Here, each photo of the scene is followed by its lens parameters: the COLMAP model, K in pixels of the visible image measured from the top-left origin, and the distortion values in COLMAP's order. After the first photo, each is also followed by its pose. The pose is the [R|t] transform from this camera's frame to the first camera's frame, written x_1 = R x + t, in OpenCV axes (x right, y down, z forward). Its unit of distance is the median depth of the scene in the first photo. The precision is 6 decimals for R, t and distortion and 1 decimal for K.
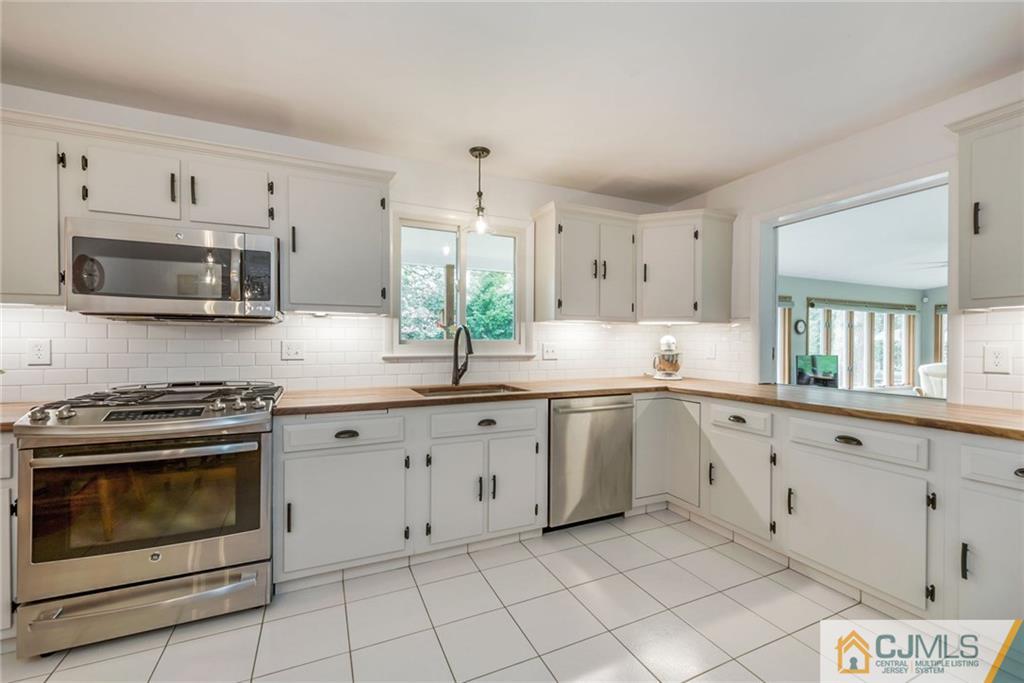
lens RADIAL K [[410.5, 0, 521.9], [0, 410.5, 341.0], [0, 0, 1]] dist [0.006843, -0.001258]
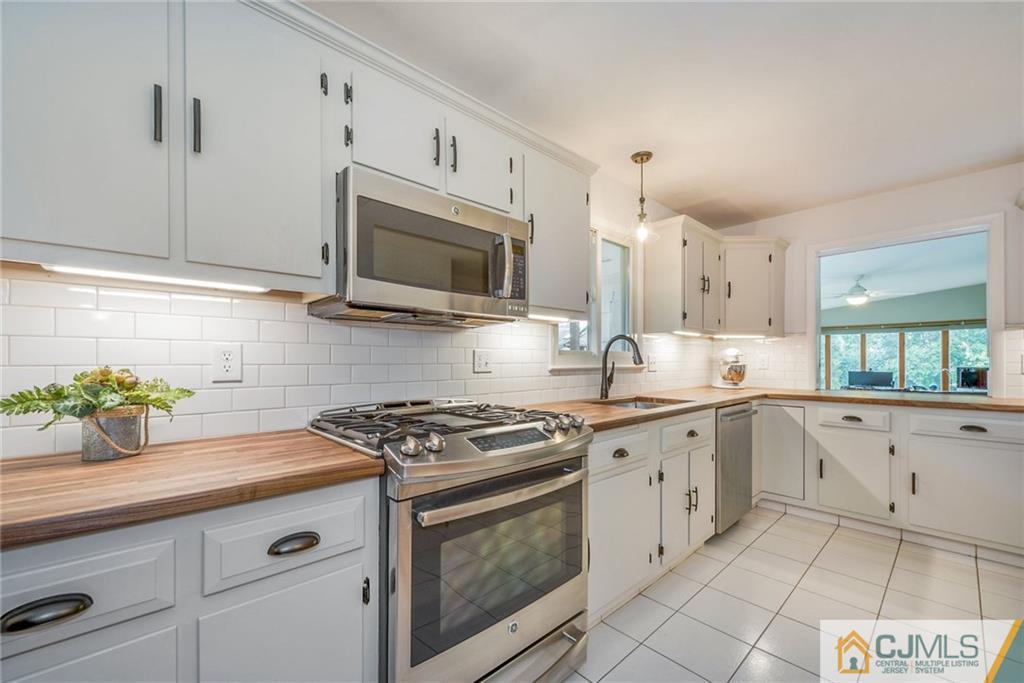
lens RADIAL K [[410.5, 0, 489.6], [0, 410.5, 359.0], [0, 0, 1]] dist [0.006843, -0.001258]
pose [[0.953836, -0.003739, 0.300303, -0.738592], [0.005004, 0.999982, -0.003443, 0.019159], [-0.300285, 0.004786, 0.953838, 0.182127]]
